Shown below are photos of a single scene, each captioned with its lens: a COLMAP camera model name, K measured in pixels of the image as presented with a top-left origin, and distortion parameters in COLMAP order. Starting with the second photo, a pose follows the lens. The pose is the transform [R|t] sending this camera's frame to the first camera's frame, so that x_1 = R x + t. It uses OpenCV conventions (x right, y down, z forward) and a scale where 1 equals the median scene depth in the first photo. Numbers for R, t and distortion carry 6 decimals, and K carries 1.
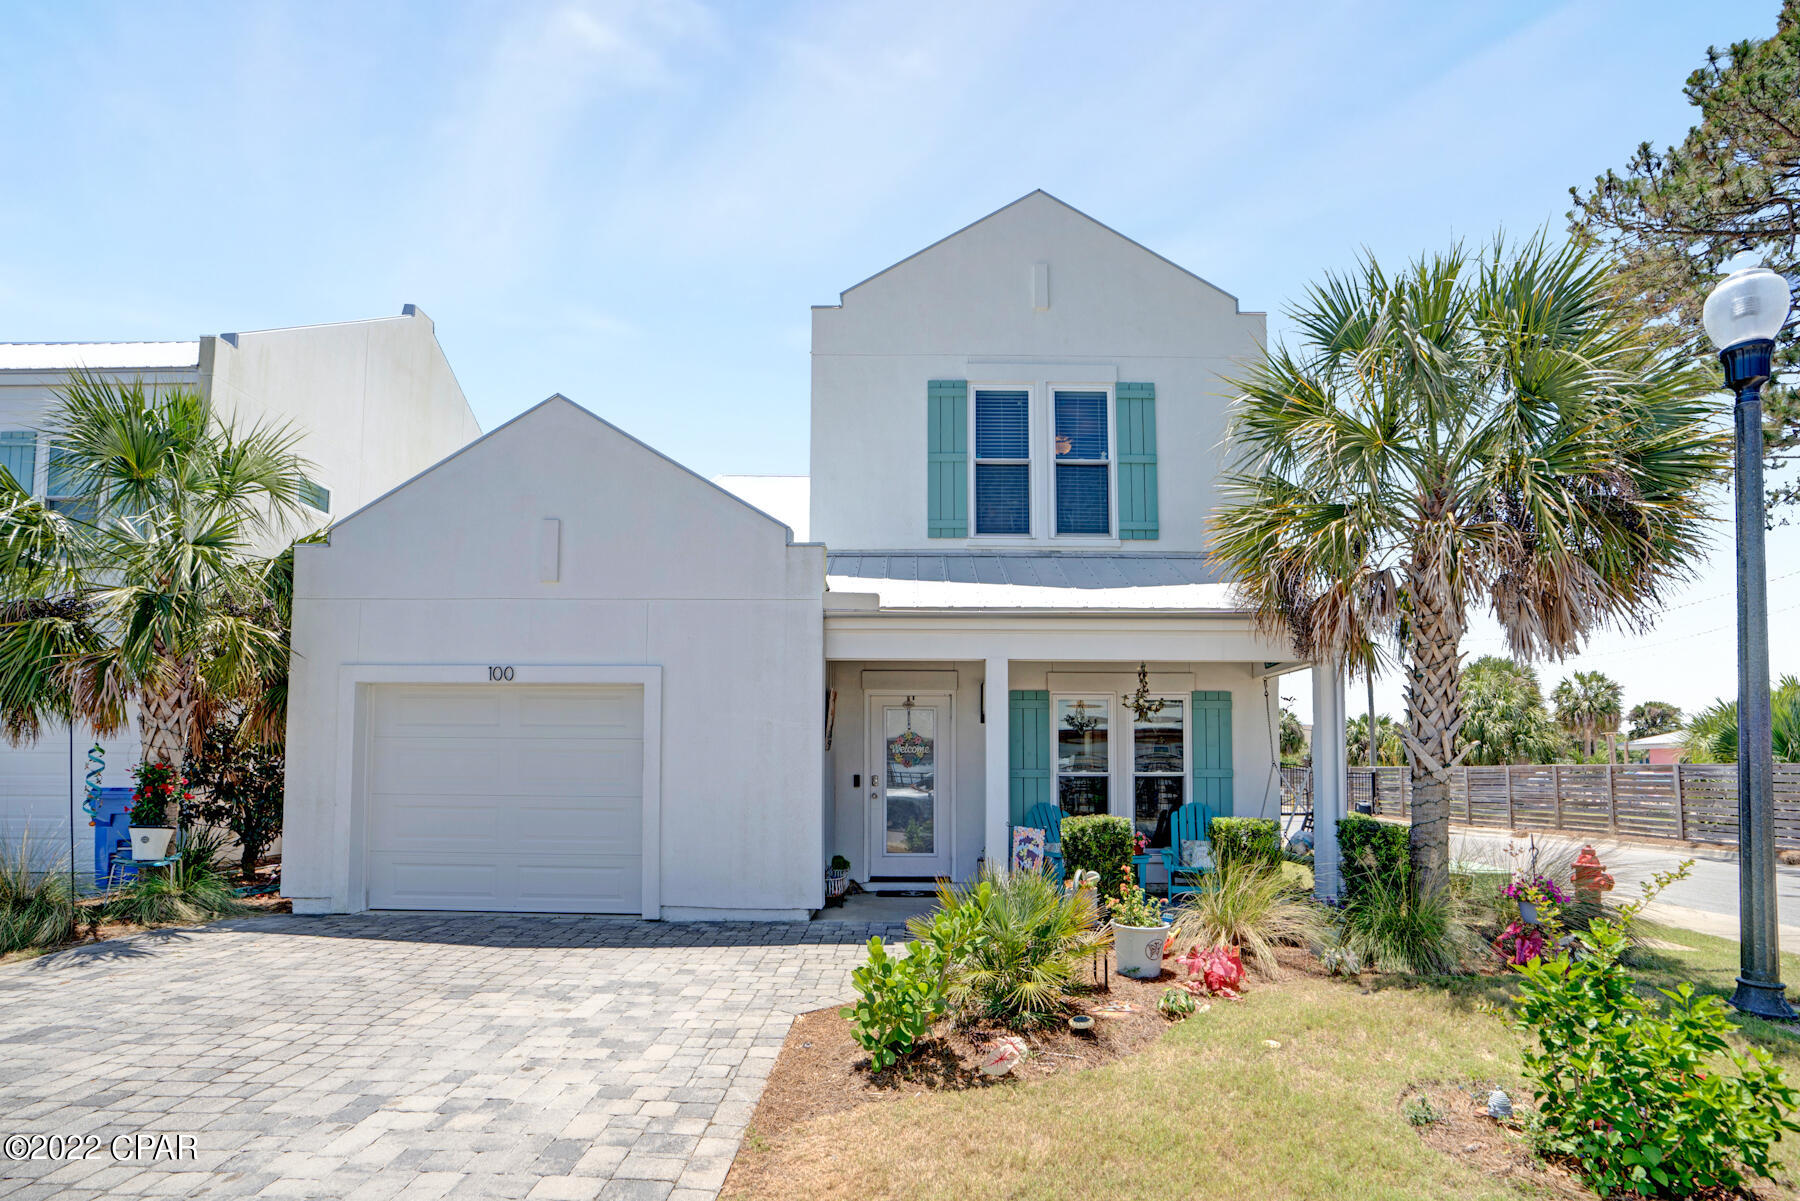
lens RADIAL K [[861.0, 0, 900.0], [0, 861.0, 600.5], [0, 0, 1]] dist [-0.081589, 0.032821]
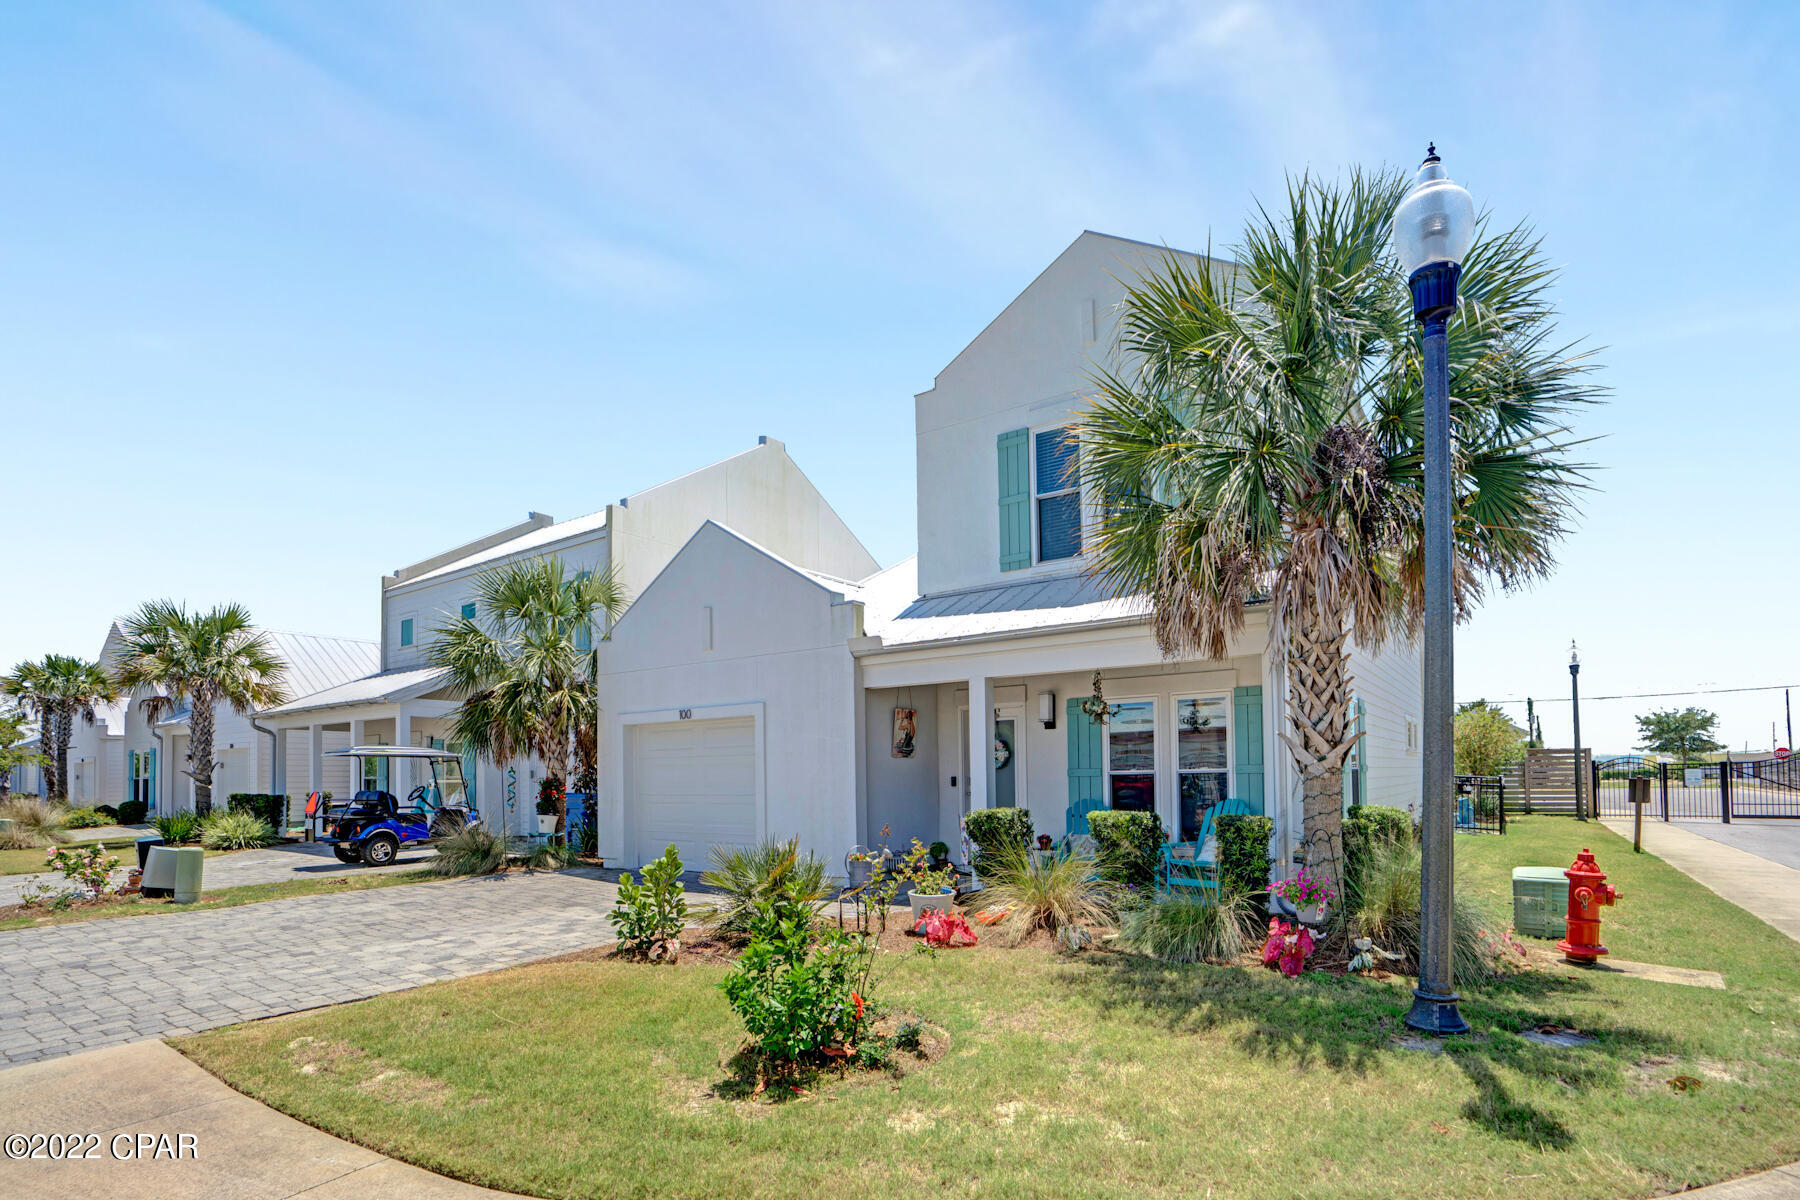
lens RADIAL K [[840.1, 0, 908.6], [0, 840.1, 597.1], [0, 0, 1]] dist [-0.087981, 0.030279]
pose [[0.830323, -0.131607, -0.541520, 0.576968], [0.124338, 0.990970, -0.050187, 0.002371], [0.543235, -0.025660, 0.839189, -0.024484]]
